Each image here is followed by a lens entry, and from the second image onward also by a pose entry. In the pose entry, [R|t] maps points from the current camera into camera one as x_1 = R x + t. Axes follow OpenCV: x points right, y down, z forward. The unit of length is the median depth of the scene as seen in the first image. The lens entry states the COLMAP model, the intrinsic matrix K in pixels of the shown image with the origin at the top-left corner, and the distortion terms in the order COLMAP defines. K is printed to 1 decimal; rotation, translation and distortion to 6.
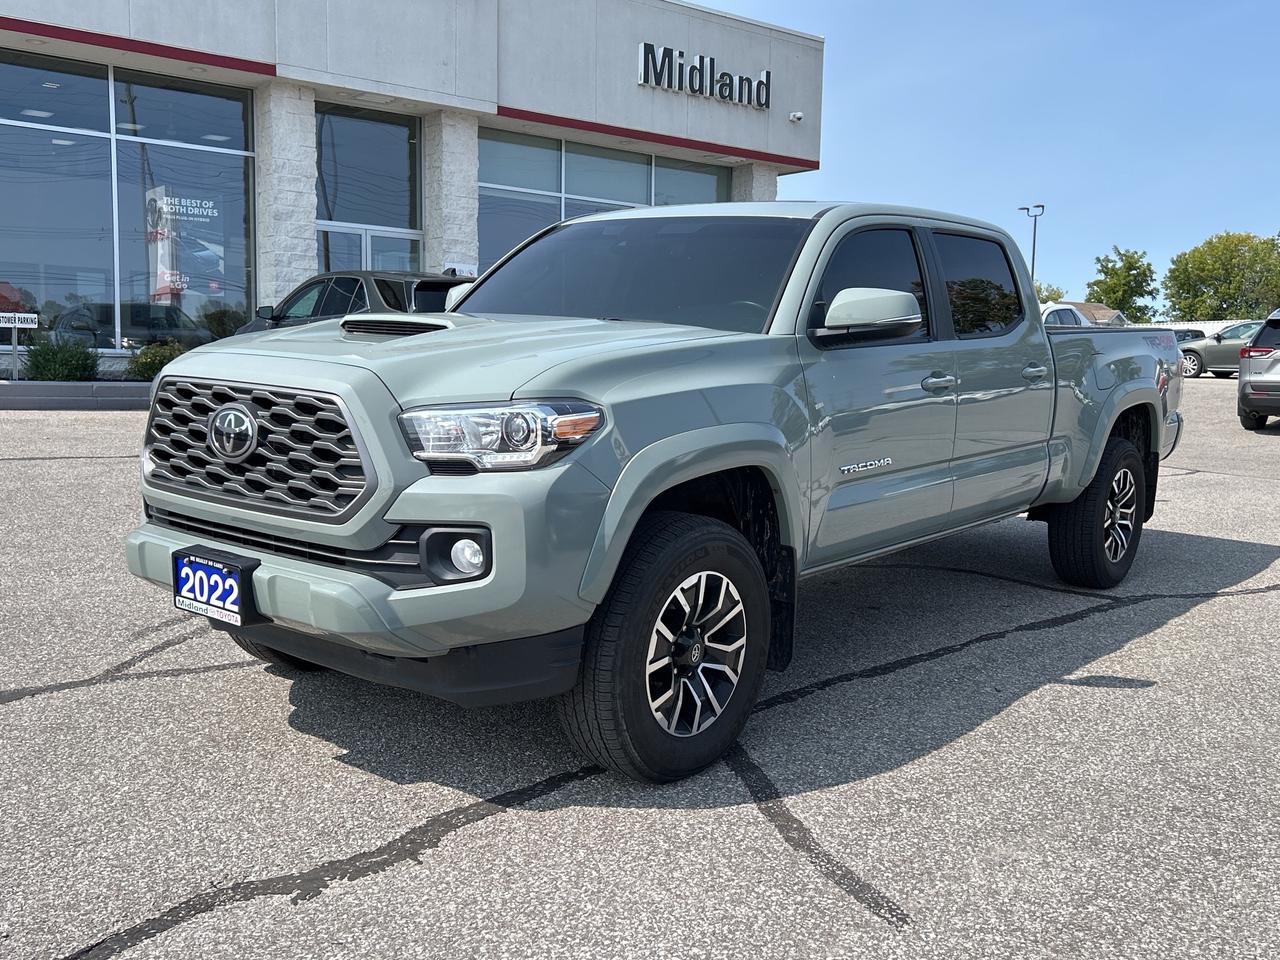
lens RADIAL K [[1246.5, 0, 635.9], [0, 1246.5, 501.5], [0, 0, 1]] dist [0.097648, -0.168663]
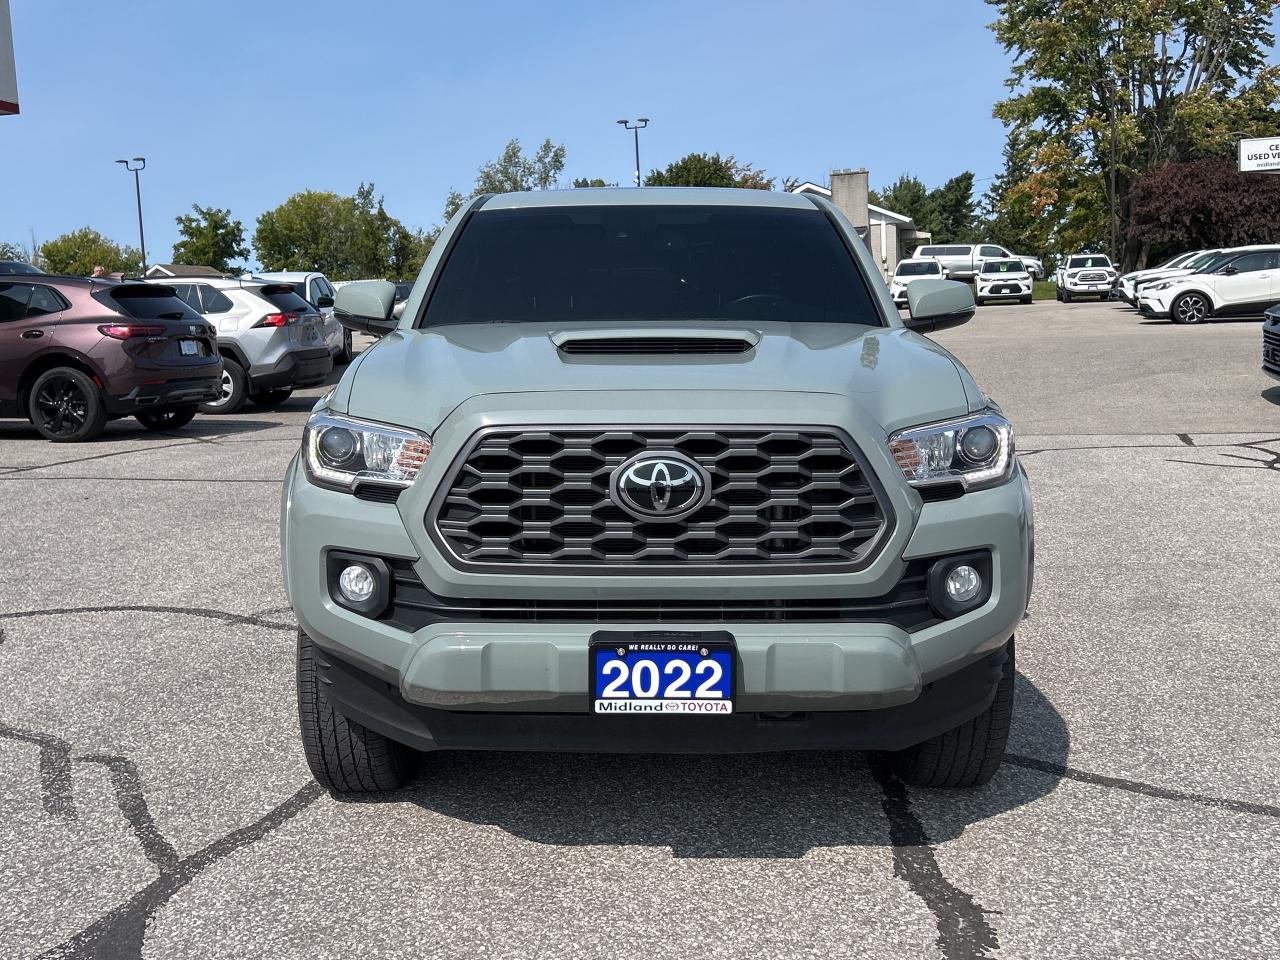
lens RADIAL K [[1372.4, 0, 640.0], [0, 1372.4, 480.0], [0, 0, 1]] dist [0.119800, -0.259550]
pose [[0.780385, -0.119410, 0.613792, -0.880854], [0.120996, 0.991881, 0.039128, -0.095455], [-0.613481, 0.043732, 0.788498, 0.298347]]
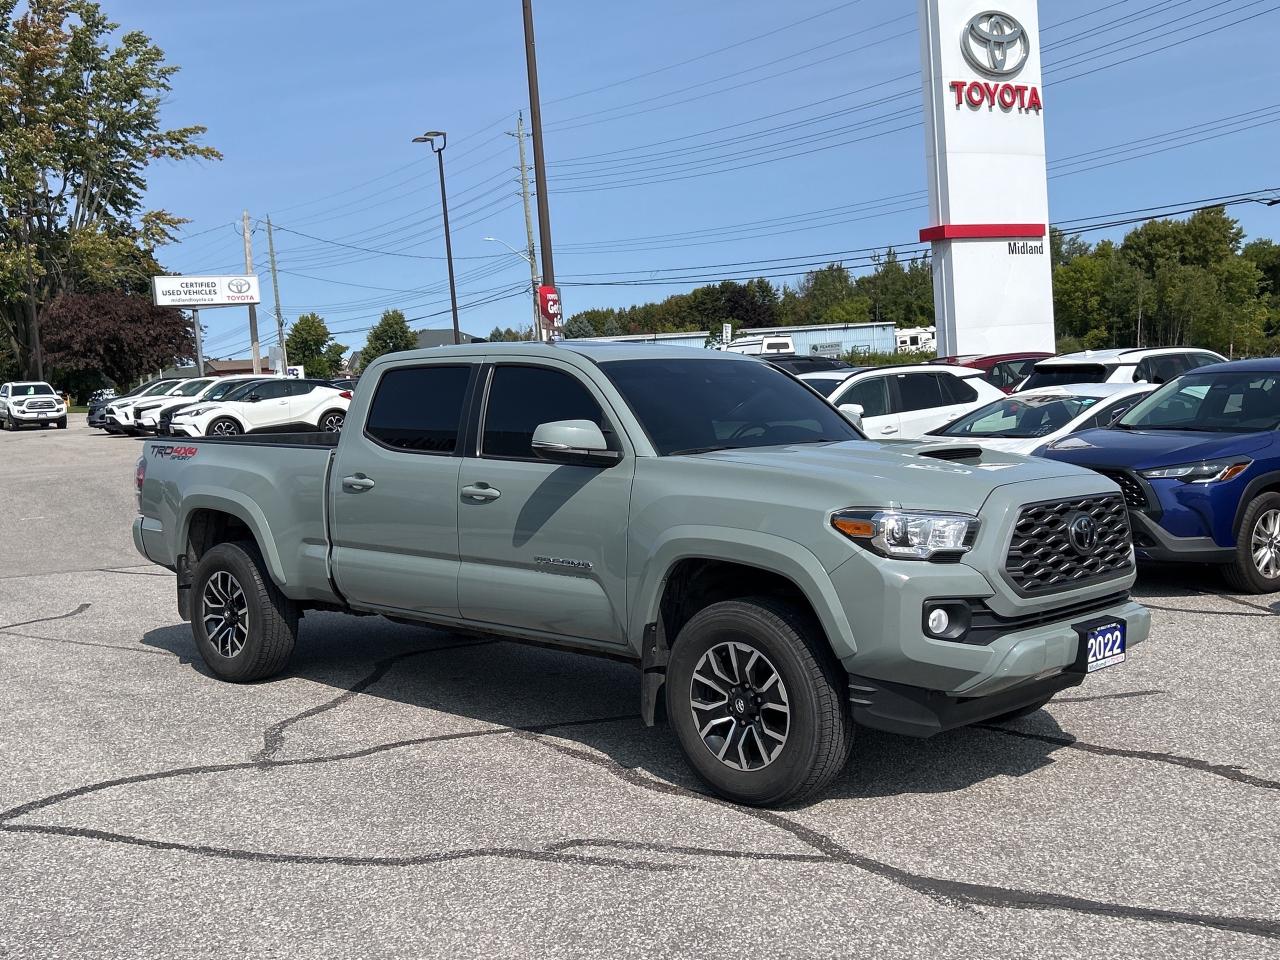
lens RADIAL K [[1372.4, 0, 640.0], [0, 1372.4, 480.0], [0, 0, 1]] dist [0.119800, -0.259550]
pose [[0.083991, -0.092303, 0.992182, -1.875095], [0.173246, 0.981889, 0.076679, -0.315221], [-0.981291, 0.165451, 0.098461, 1.317501]]
